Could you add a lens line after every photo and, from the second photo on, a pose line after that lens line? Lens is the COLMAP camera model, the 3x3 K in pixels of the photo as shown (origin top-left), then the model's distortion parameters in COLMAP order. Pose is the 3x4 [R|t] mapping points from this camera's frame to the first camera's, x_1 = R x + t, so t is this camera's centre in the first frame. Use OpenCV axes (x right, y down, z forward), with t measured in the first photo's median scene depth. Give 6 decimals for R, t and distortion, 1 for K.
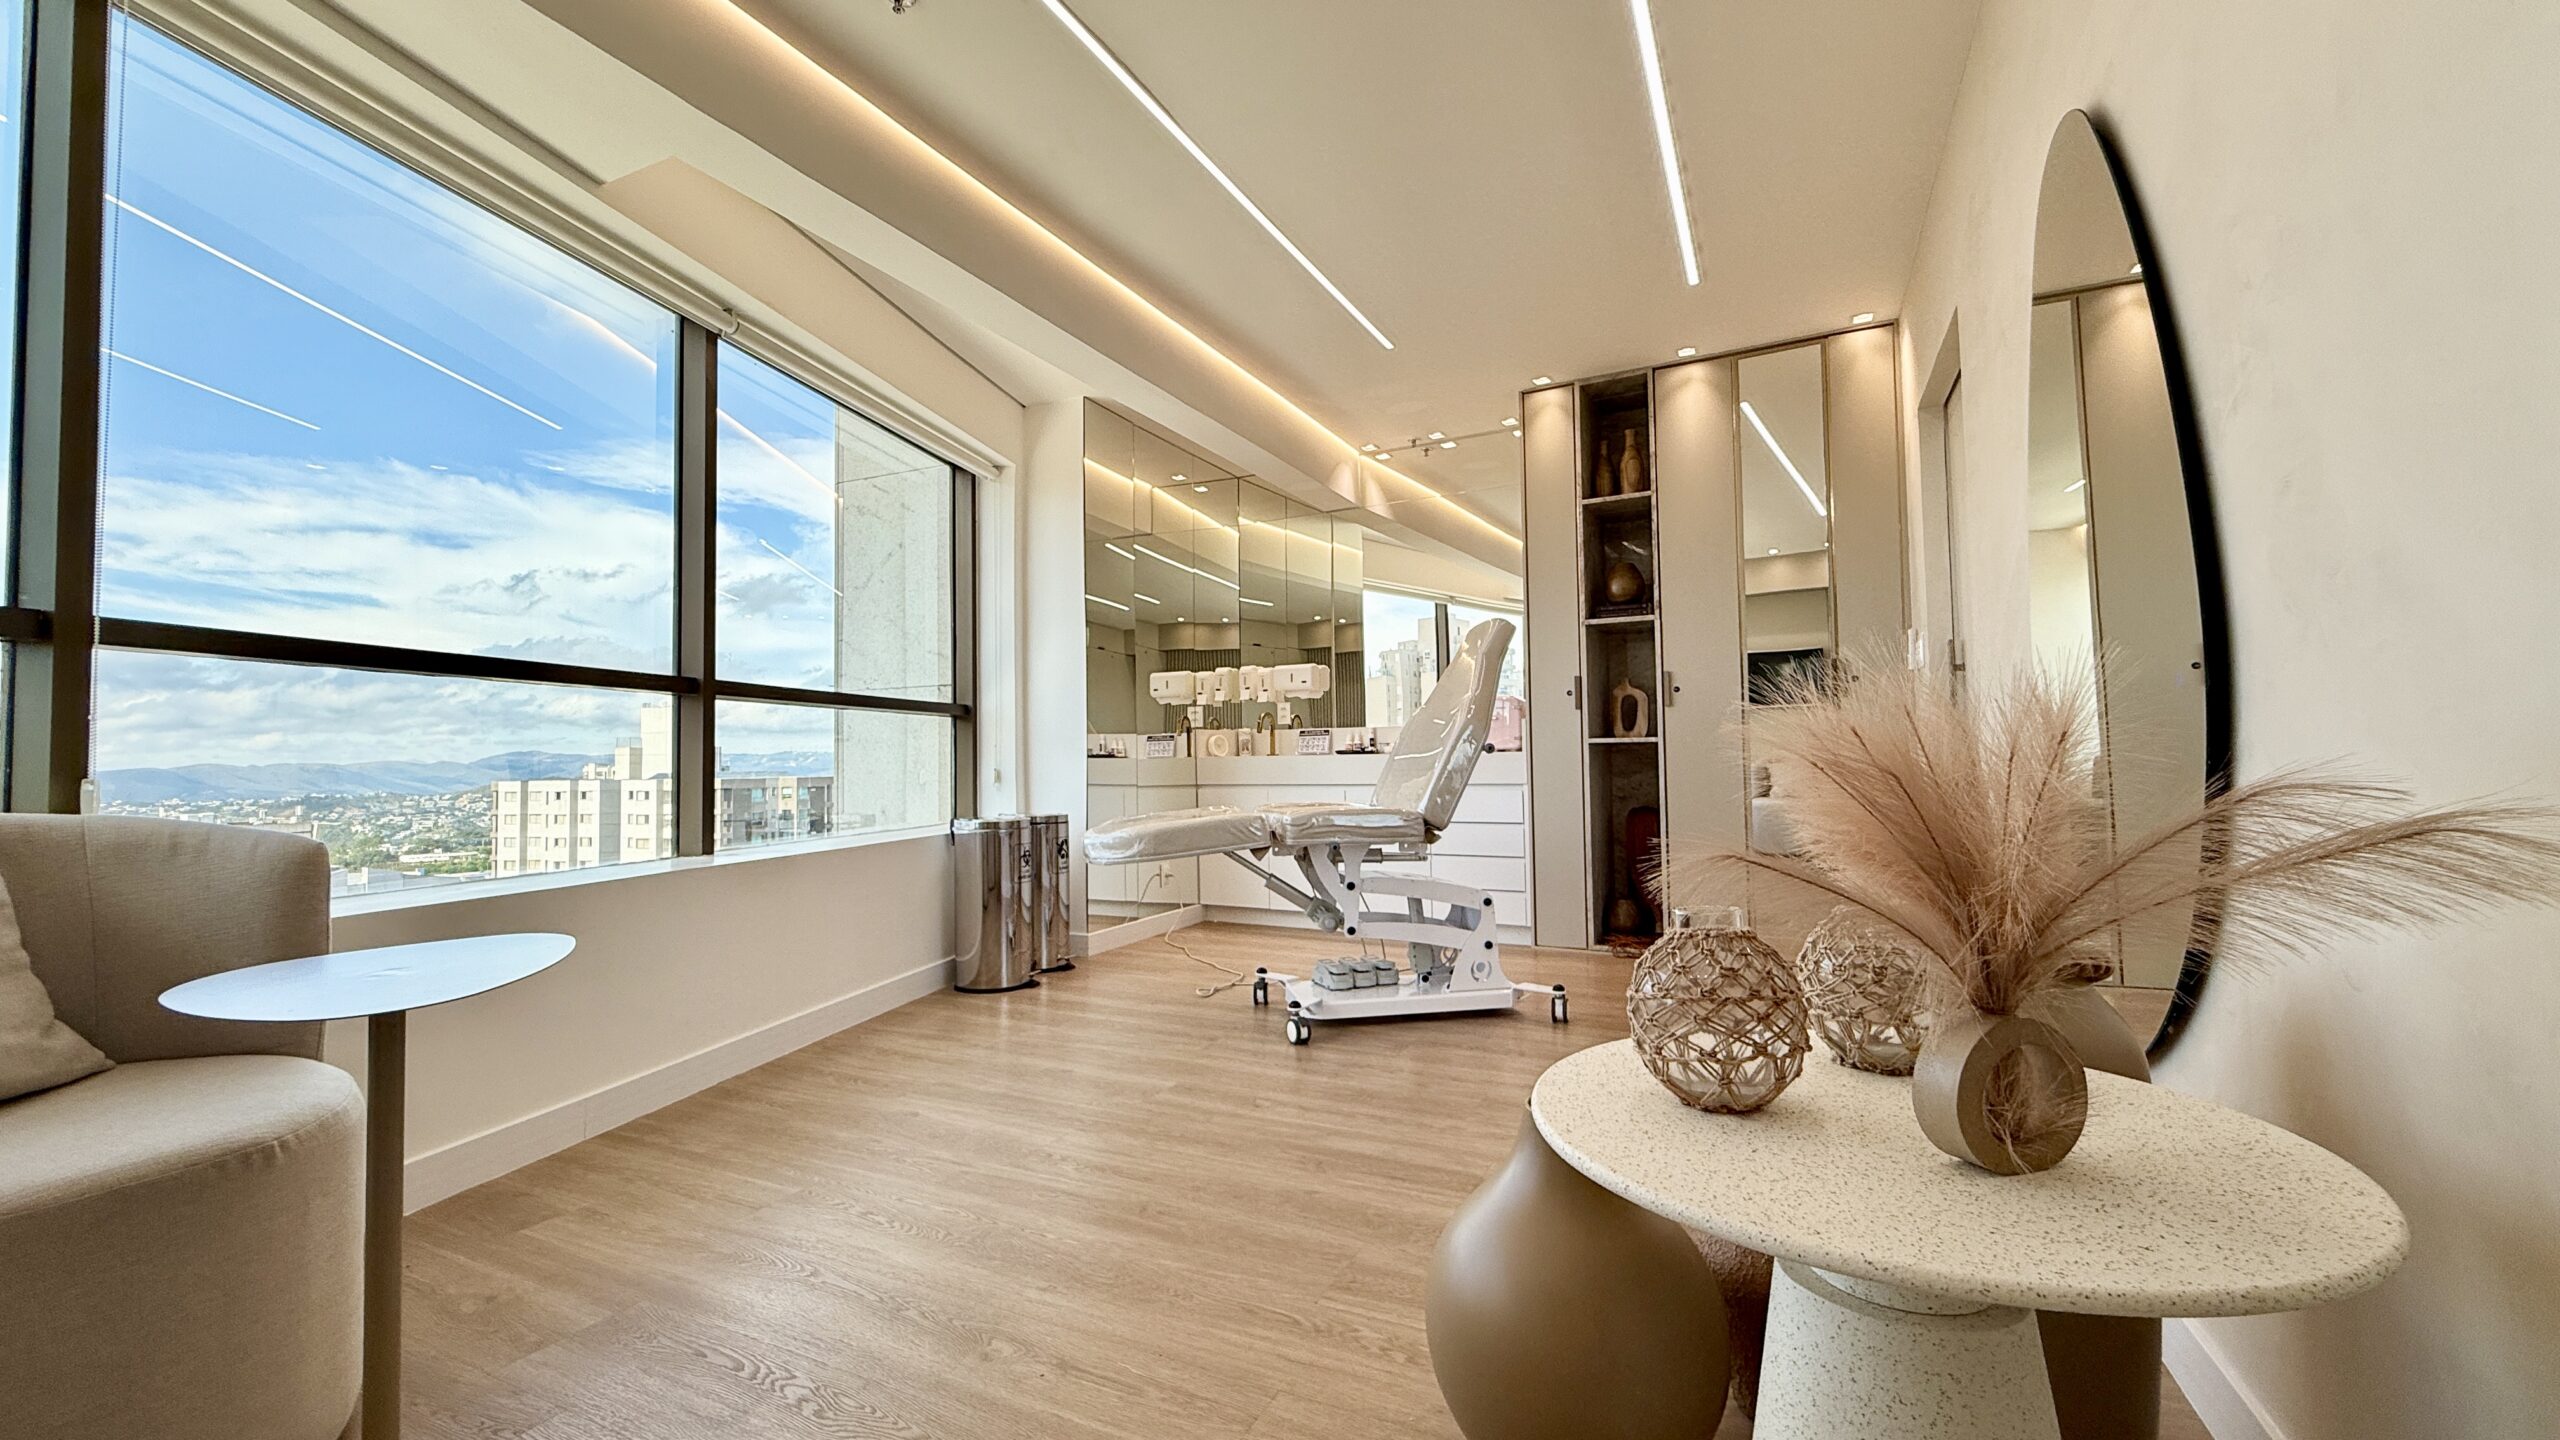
lens RADIAL K [[1021.3, 0, 1272.9], [0, 1021.3, 725.6], [0, 0, 1]] dist [-0.000716, 0.000271]
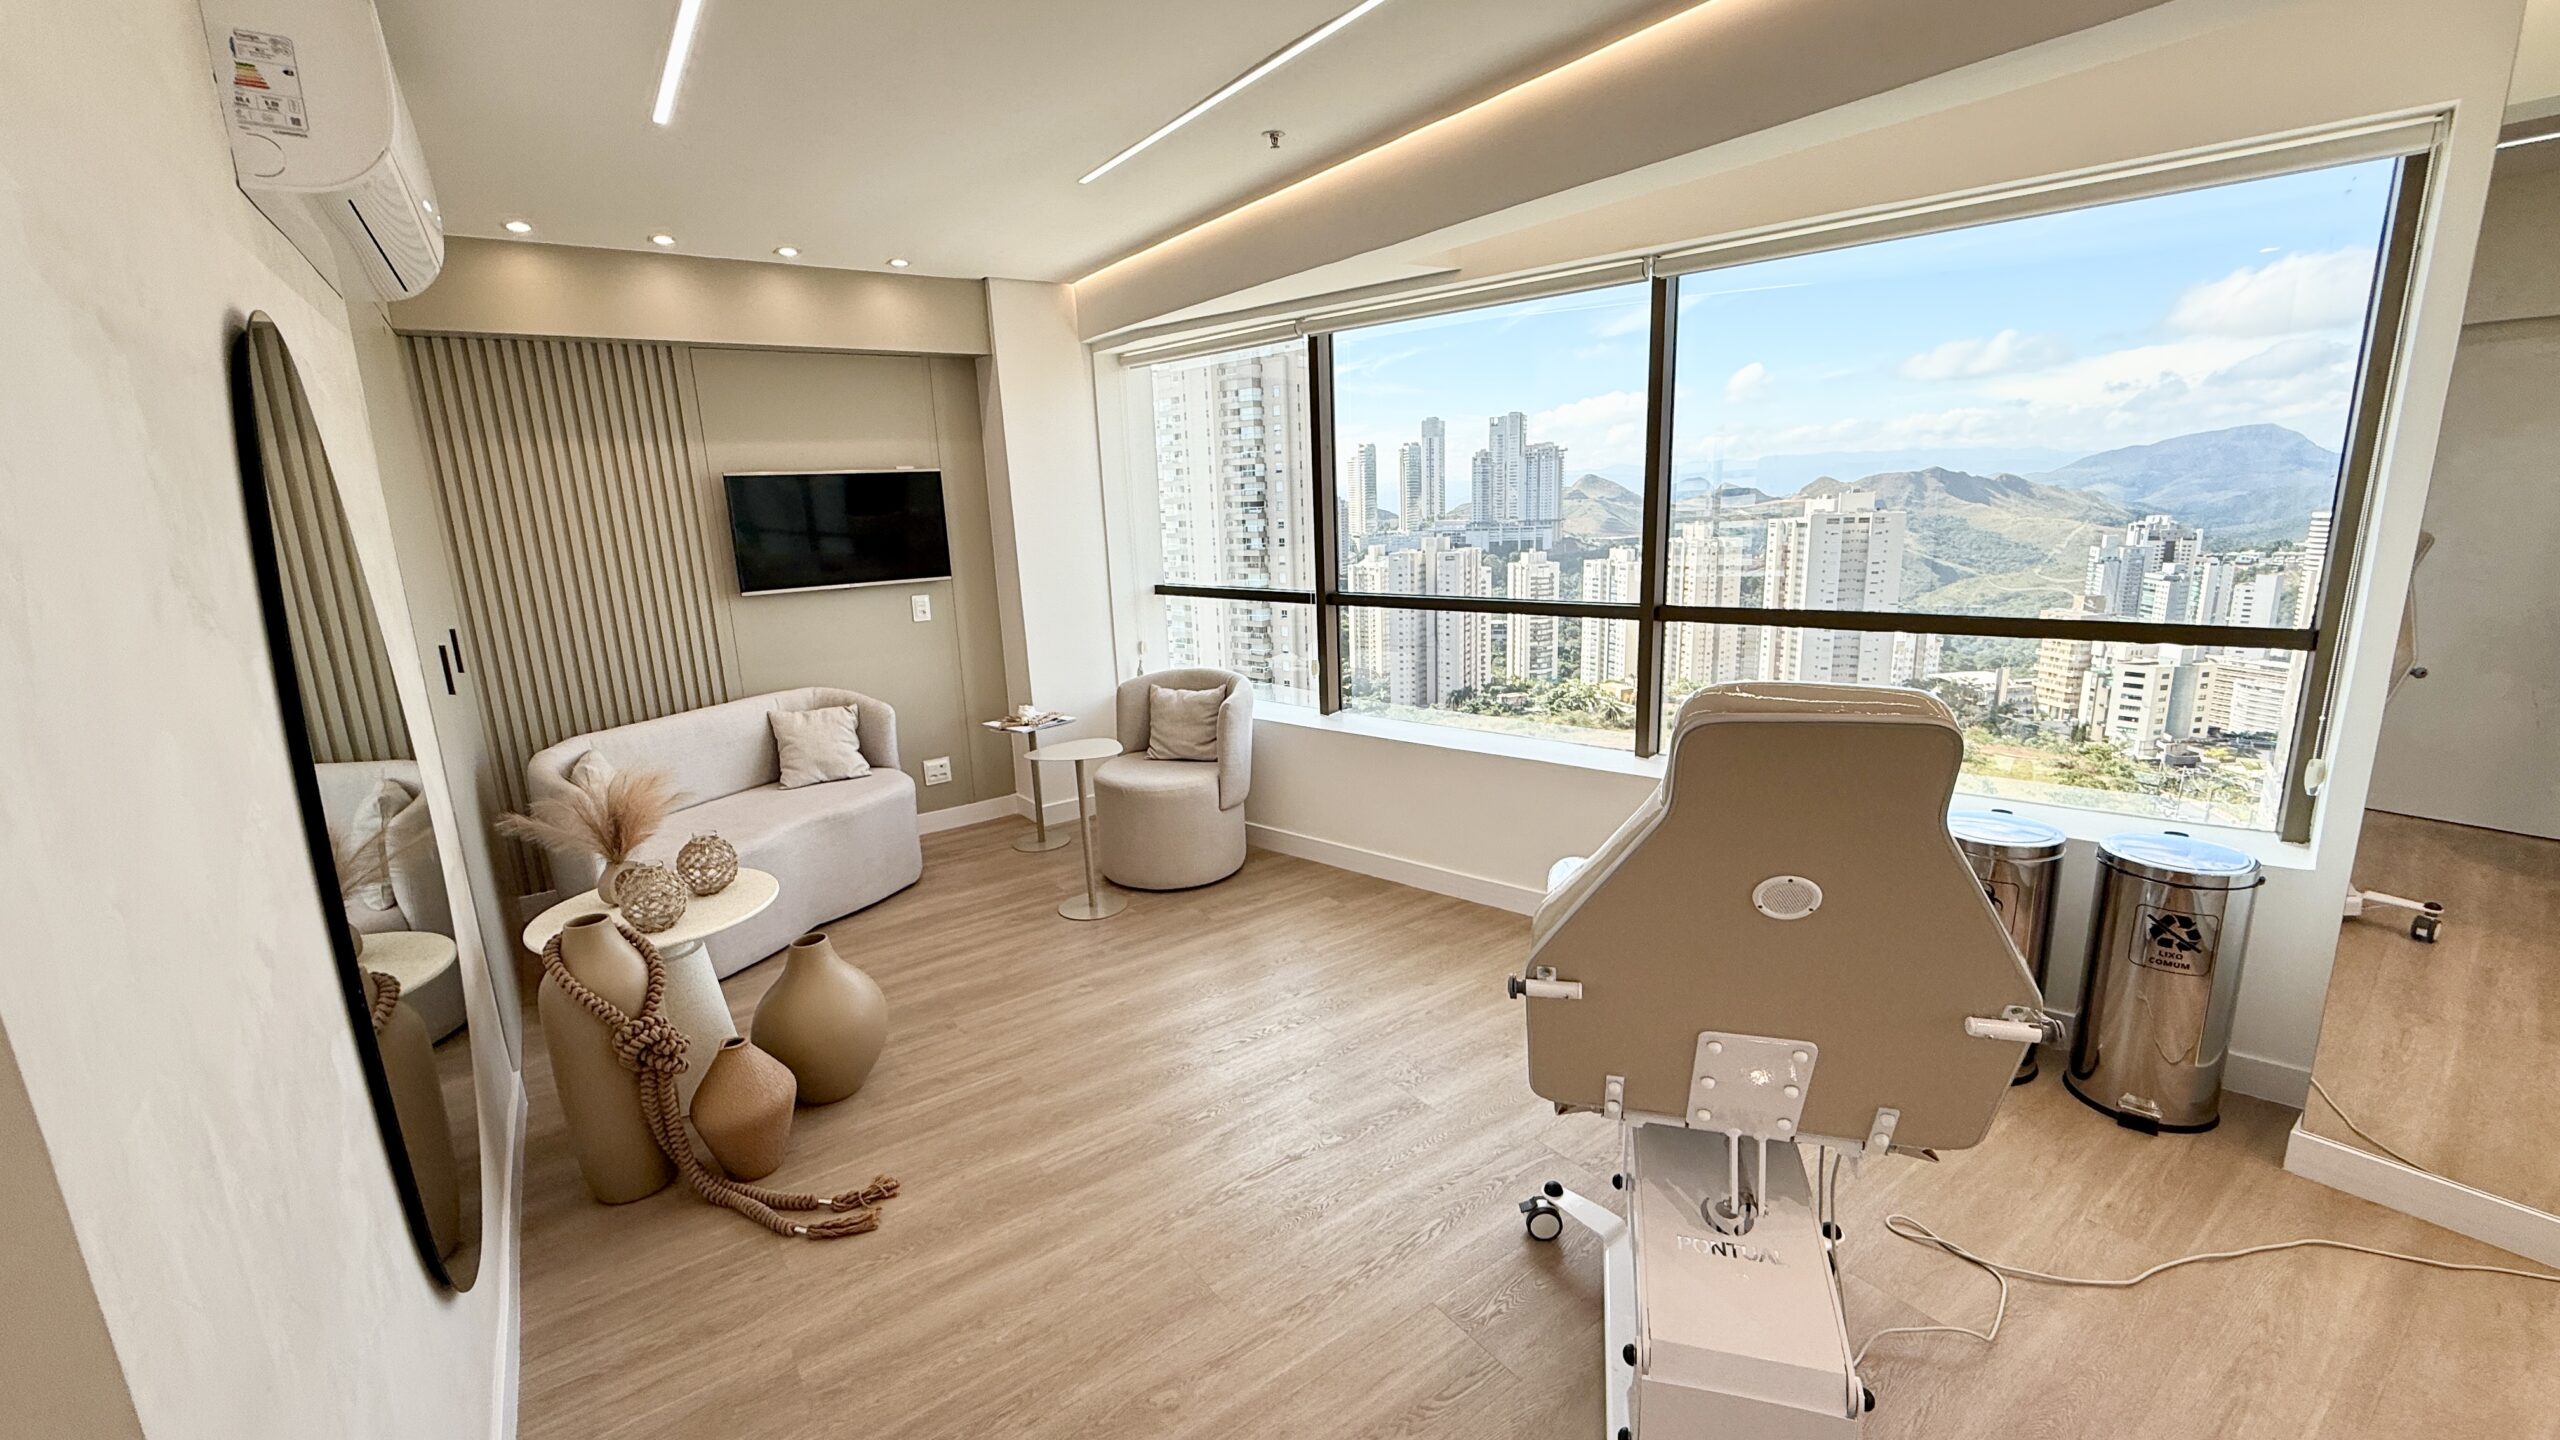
lens RADIAL K [[1021.3, 0, 1261.3], [0, 1021.3, 722.2], [0, 0, 1]] dist [-0.000716, 0.000271]
pose [[-0.482372, 0.221555, -0.847485, 0.856356], [0.085475, 0.974773, 0.206181, -0.250889], [0.871786, 0.027018, -0.489141, 1.581976]]
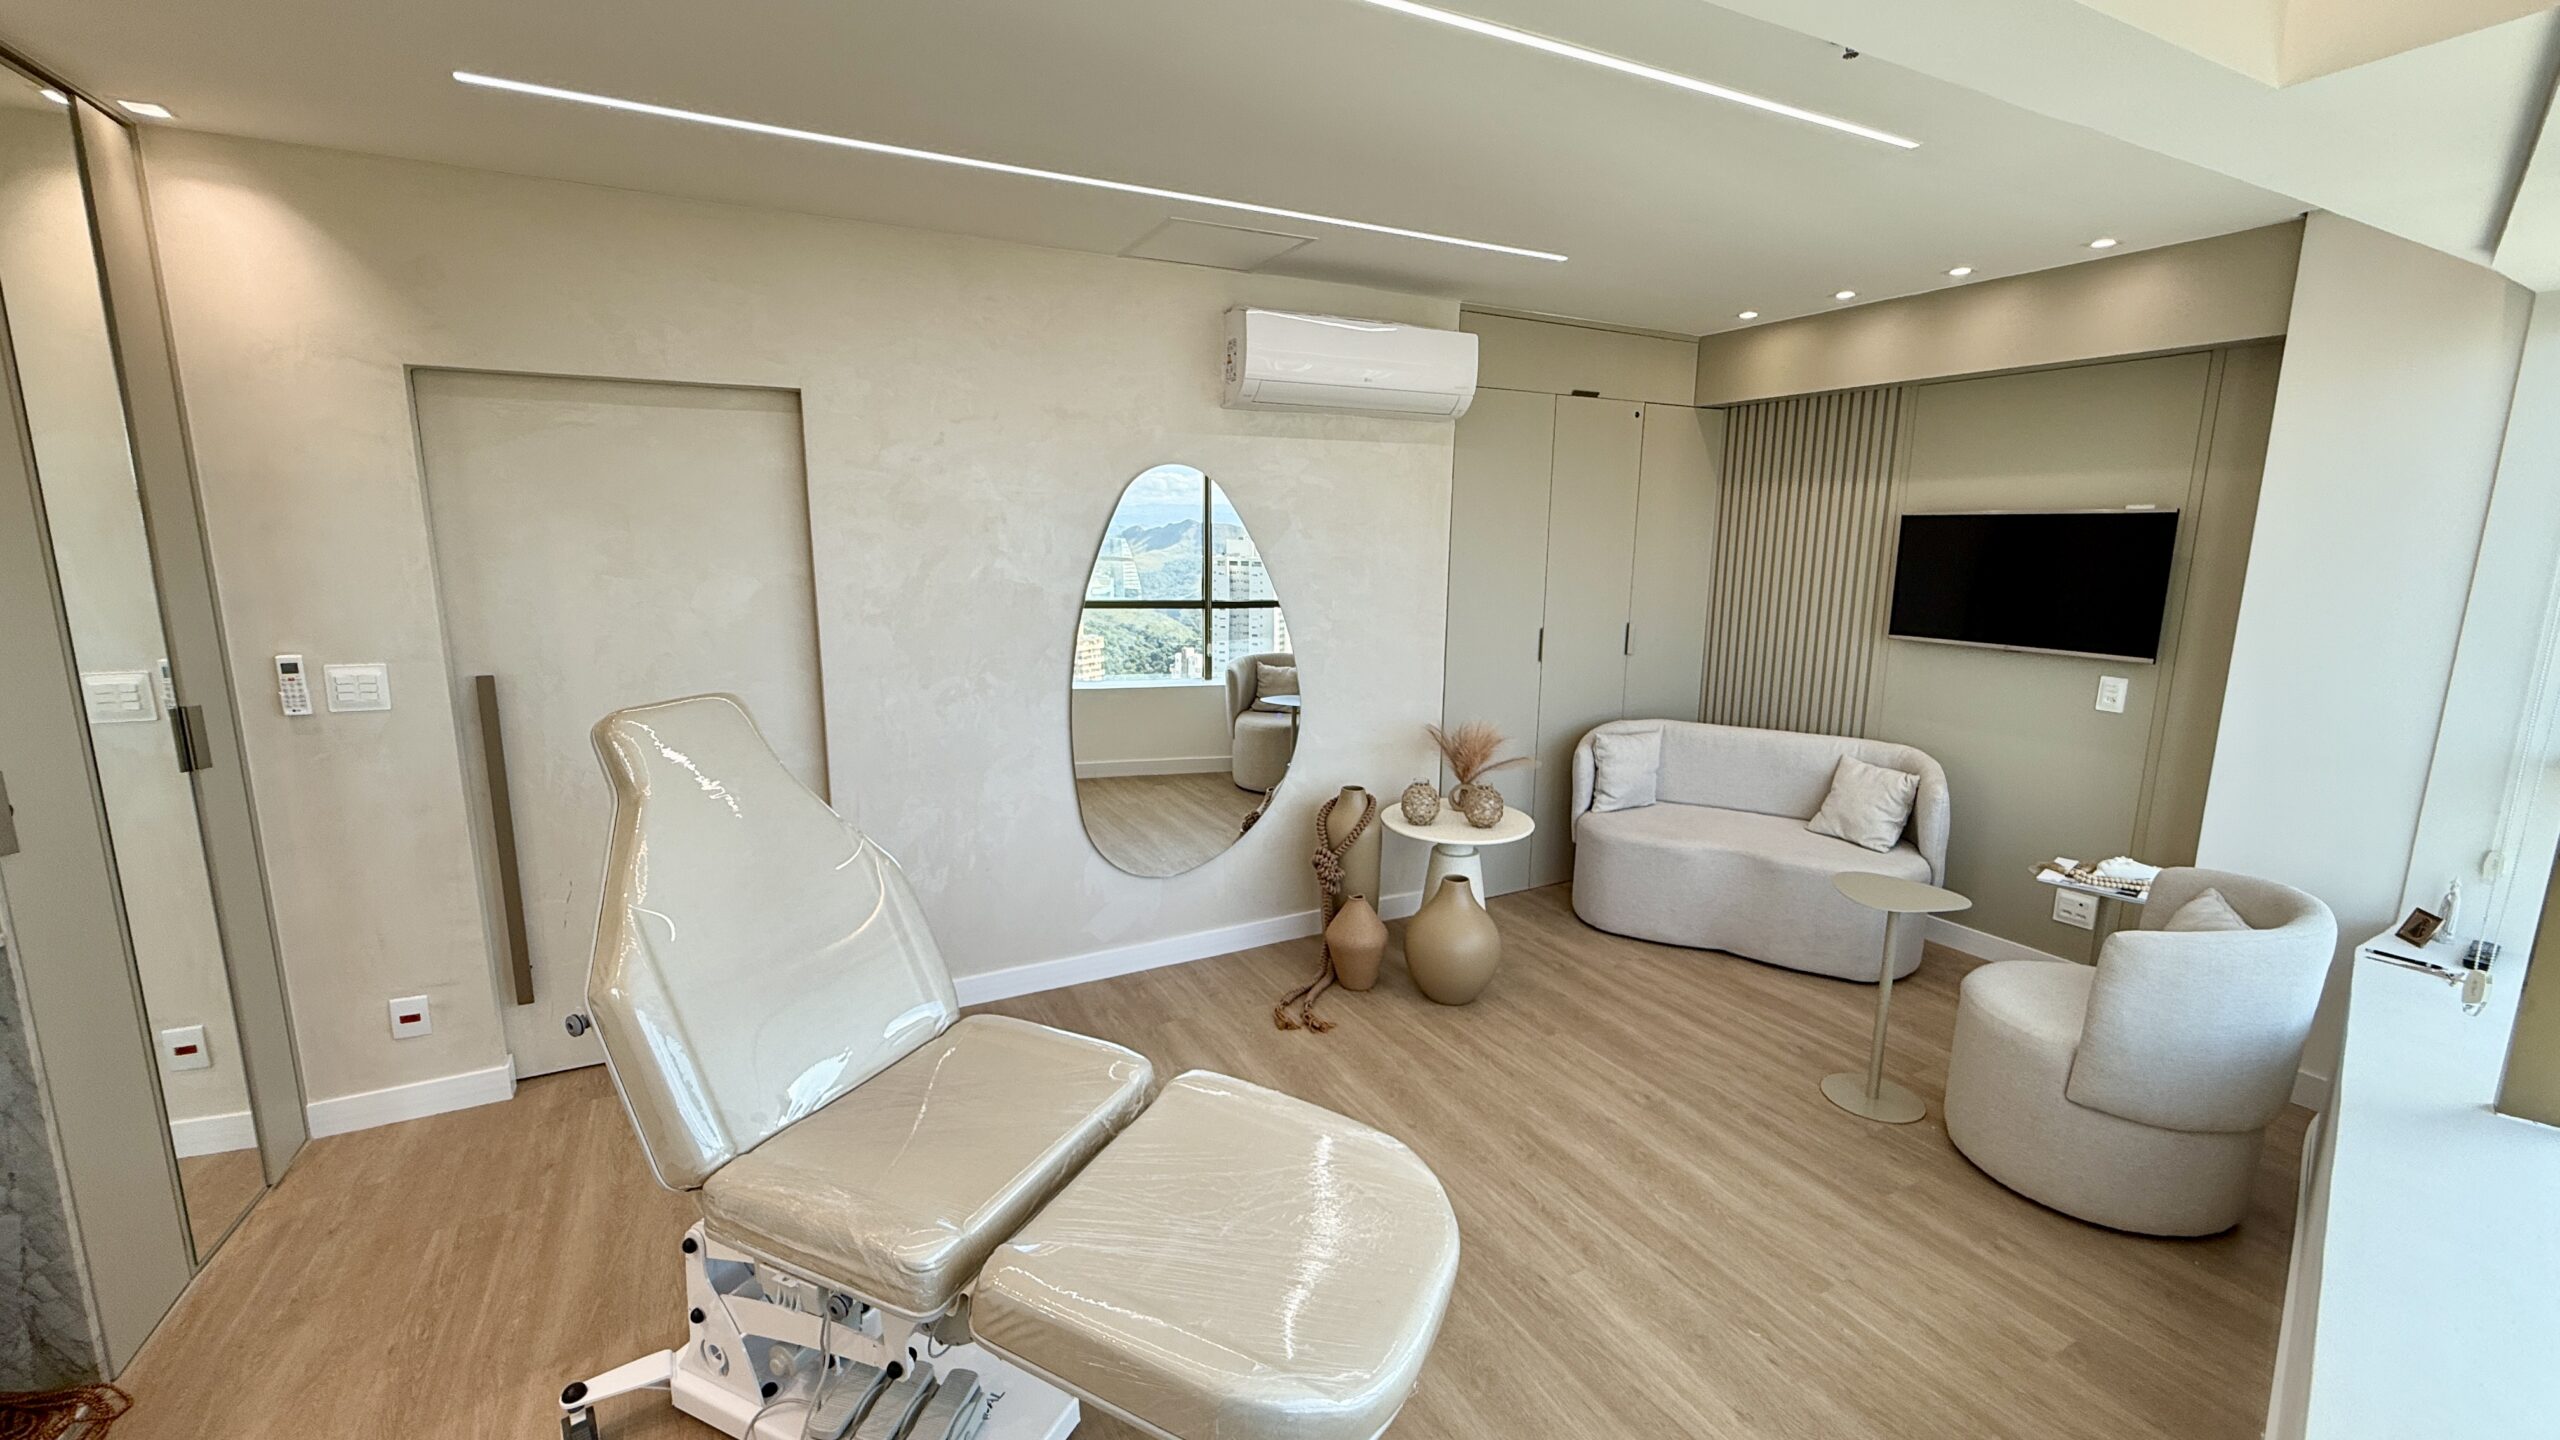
lens RADIAL K [[1021.3, 0, 1274.7], [0, 1021.3, 713.3], [0, 0, 1]] dist [-0.000716, 0.000271]
pose [[-0.810601, -0.097092, 0.577494, -0.506845], [-0.022106, 0.990530, 0.135506, -0.260513], [-0.585181, 0.097075, -0.805071, 1.948885]]
